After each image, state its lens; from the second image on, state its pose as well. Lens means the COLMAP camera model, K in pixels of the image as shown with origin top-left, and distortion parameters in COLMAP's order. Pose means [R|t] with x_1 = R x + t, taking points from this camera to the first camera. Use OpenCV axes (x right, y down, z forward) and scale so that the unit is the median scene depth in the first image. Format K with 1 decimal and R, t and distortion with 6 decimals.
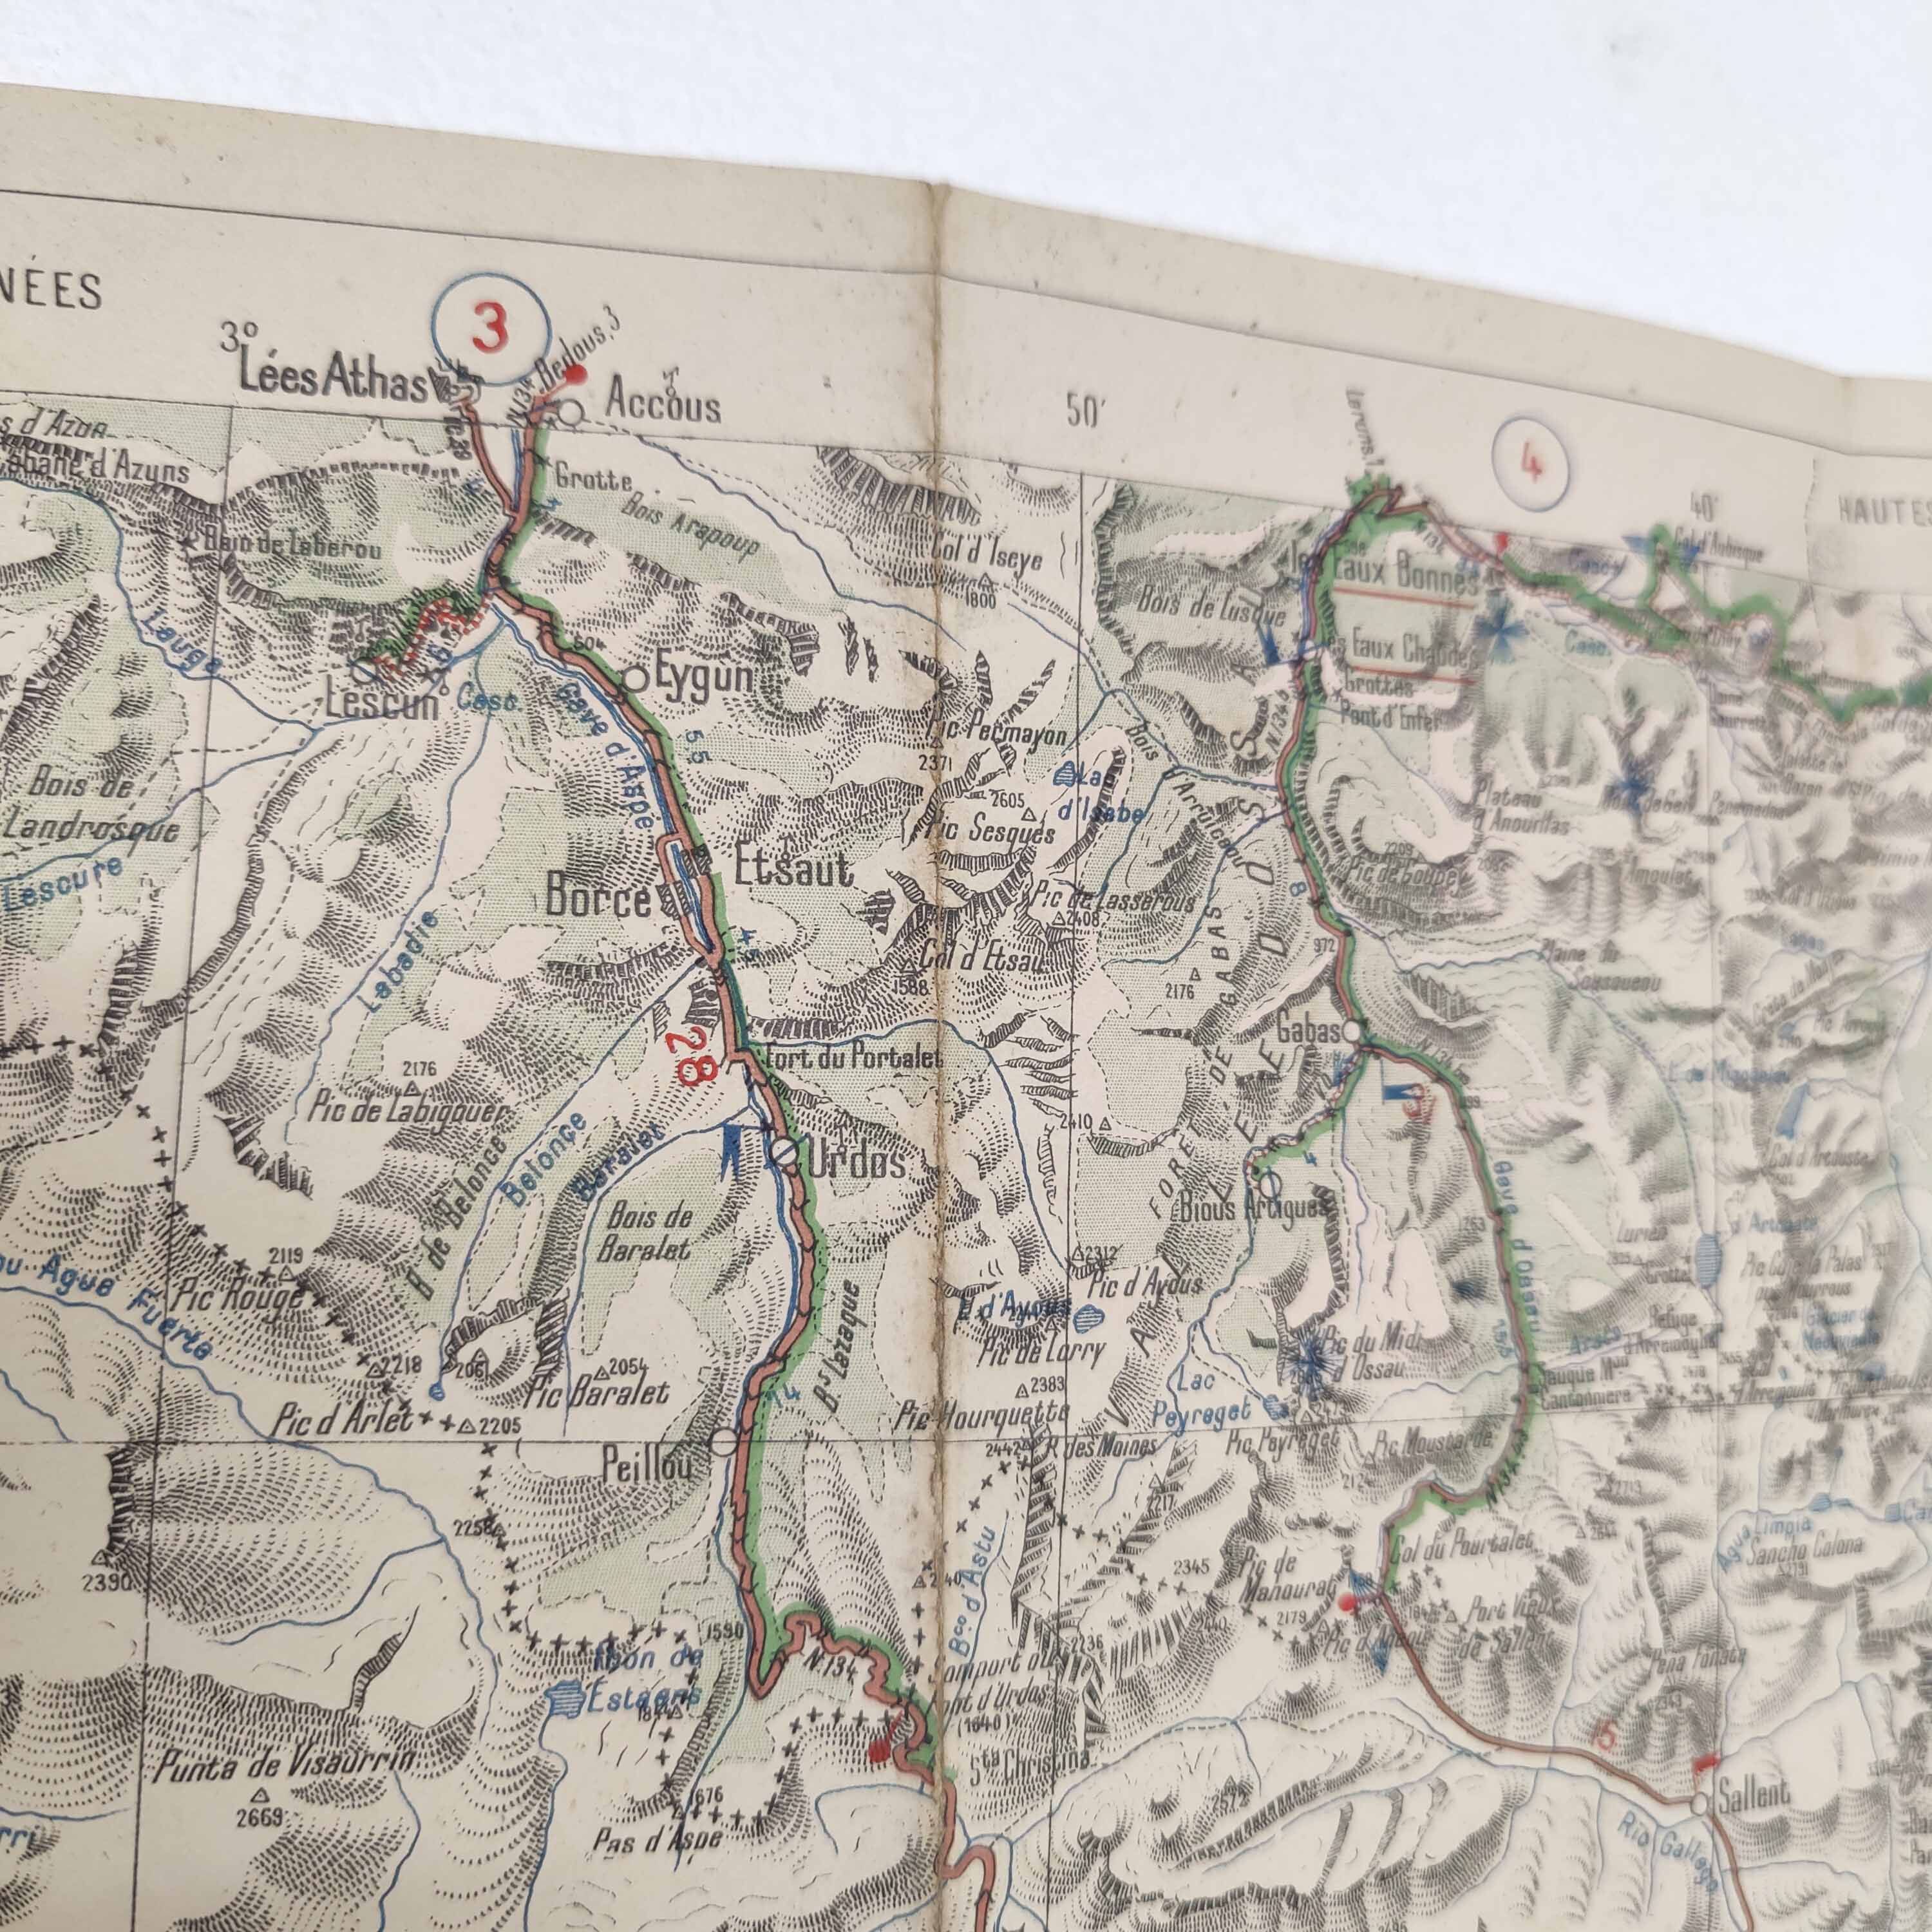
lens RADIAL K [[1884.1, 0, 963.8], [0, 1884.1, 972.3], [0, 0, 1]] dist [-0.070023, 0.129929]
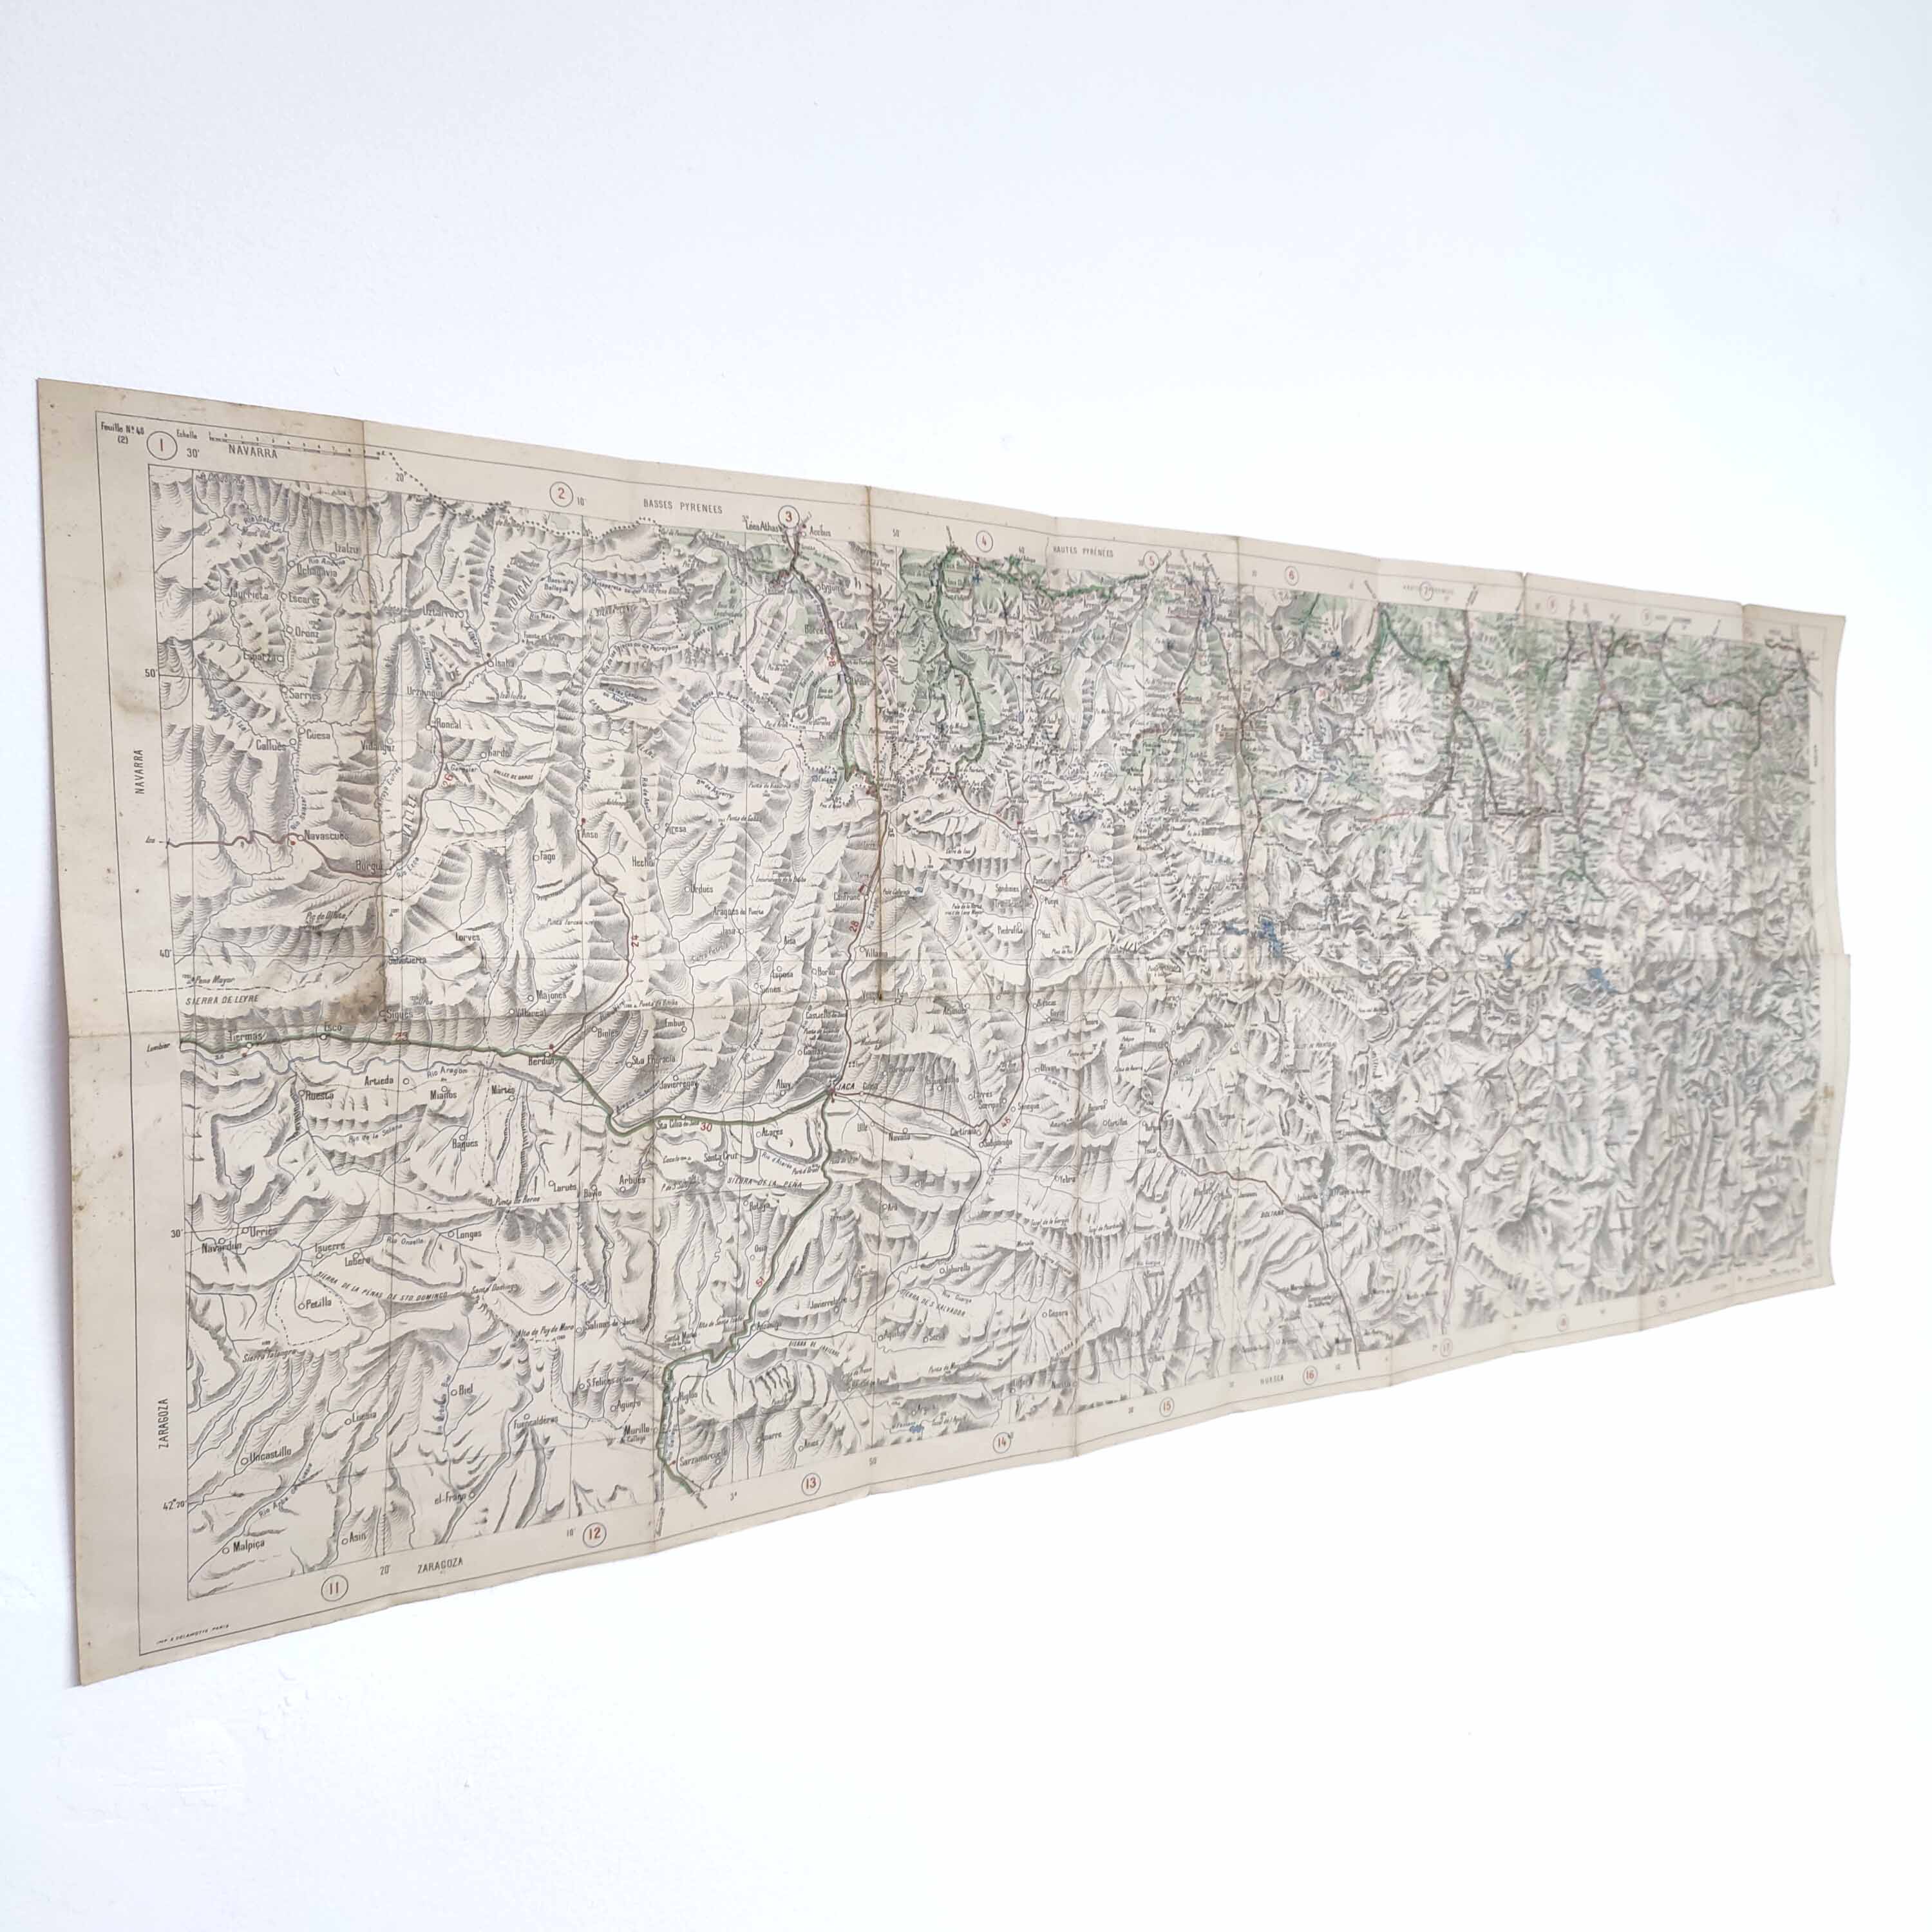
lens RADIAL K [[1793.8, 0, 961.4], [0, 1793.8, 976.7], [0, 0, 1]] dist [-0.015320, 0.108711]
pose [[0.961272, -0.031167, 0.273833, -1.143759], [0.003137, 0.994758, 0.102209, 0.393712], [-0.275583, -0.097391, 0.956331, -3.817857]]
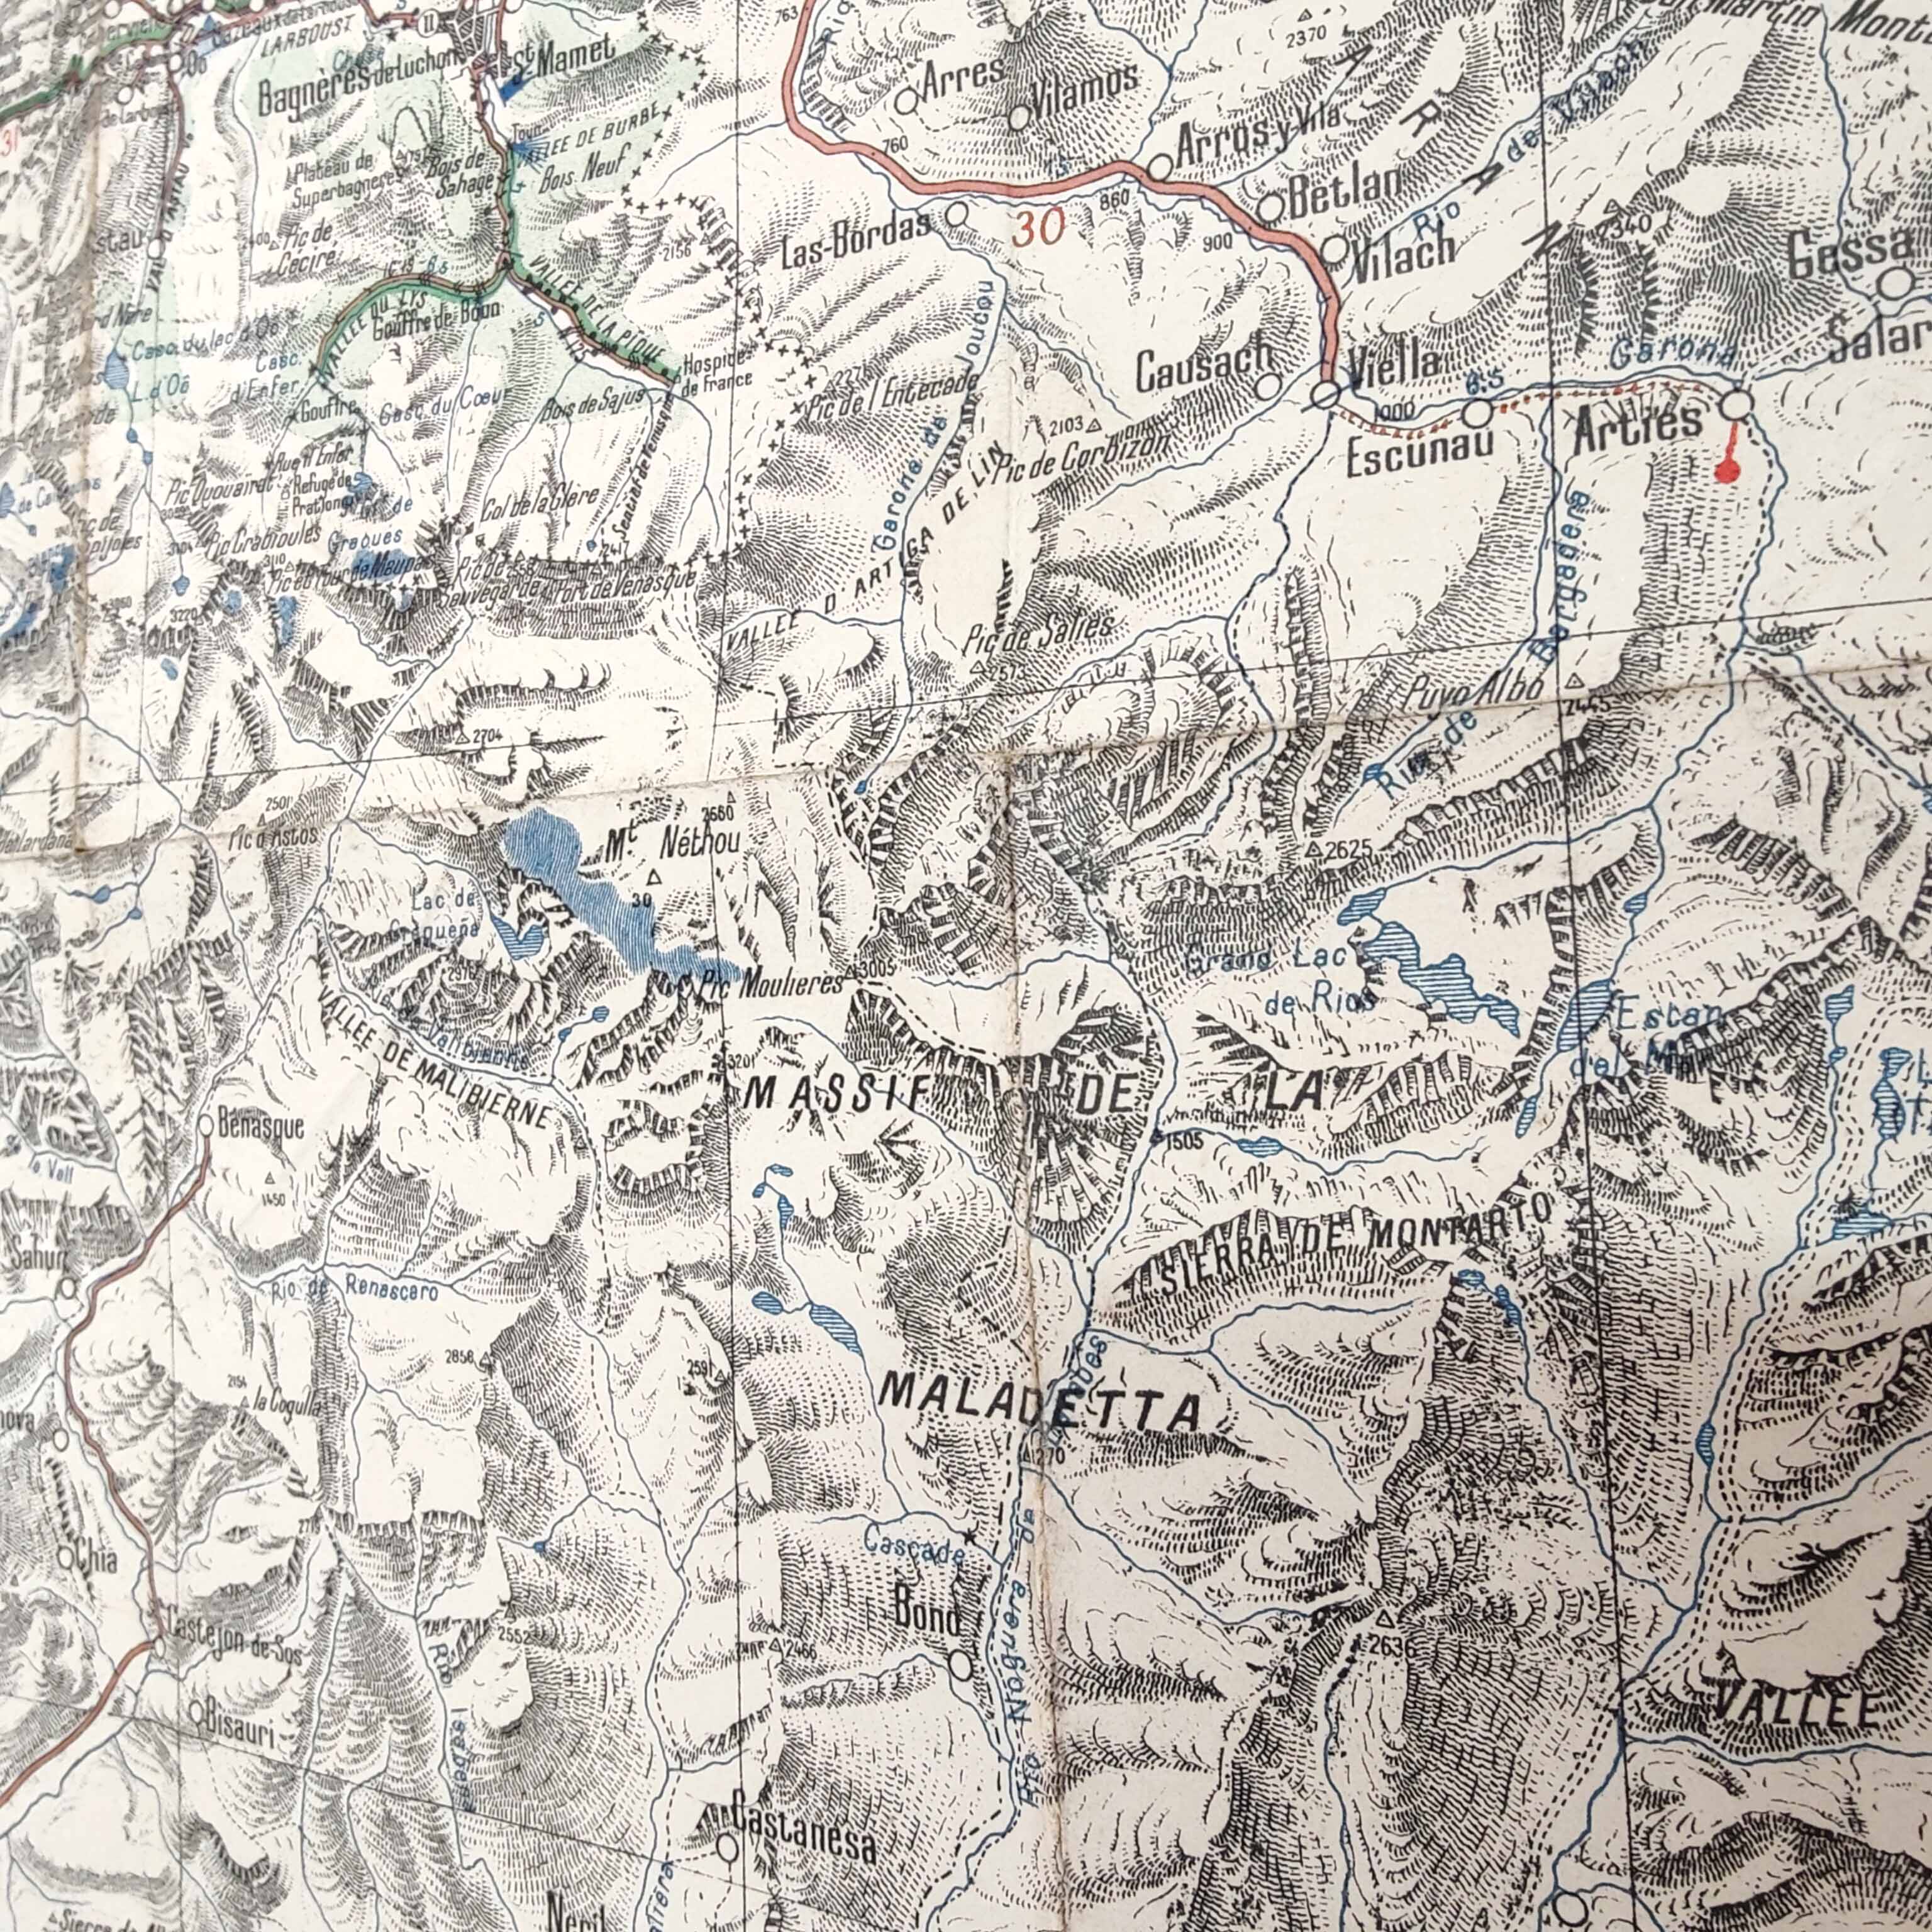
lens RADIAL K [[1841.0, 0, 966.8], [0, 1841.0, 804.0], [0, 0, 1]] dist [0.062439, -0.079791]
pose [[0.704529, -0.111437, -0.700872, 3.812708], [0.083768, 0.993749, -0.073799, 1.130206], [0.704714, -0.006717, 0.709459, 1.252316]]
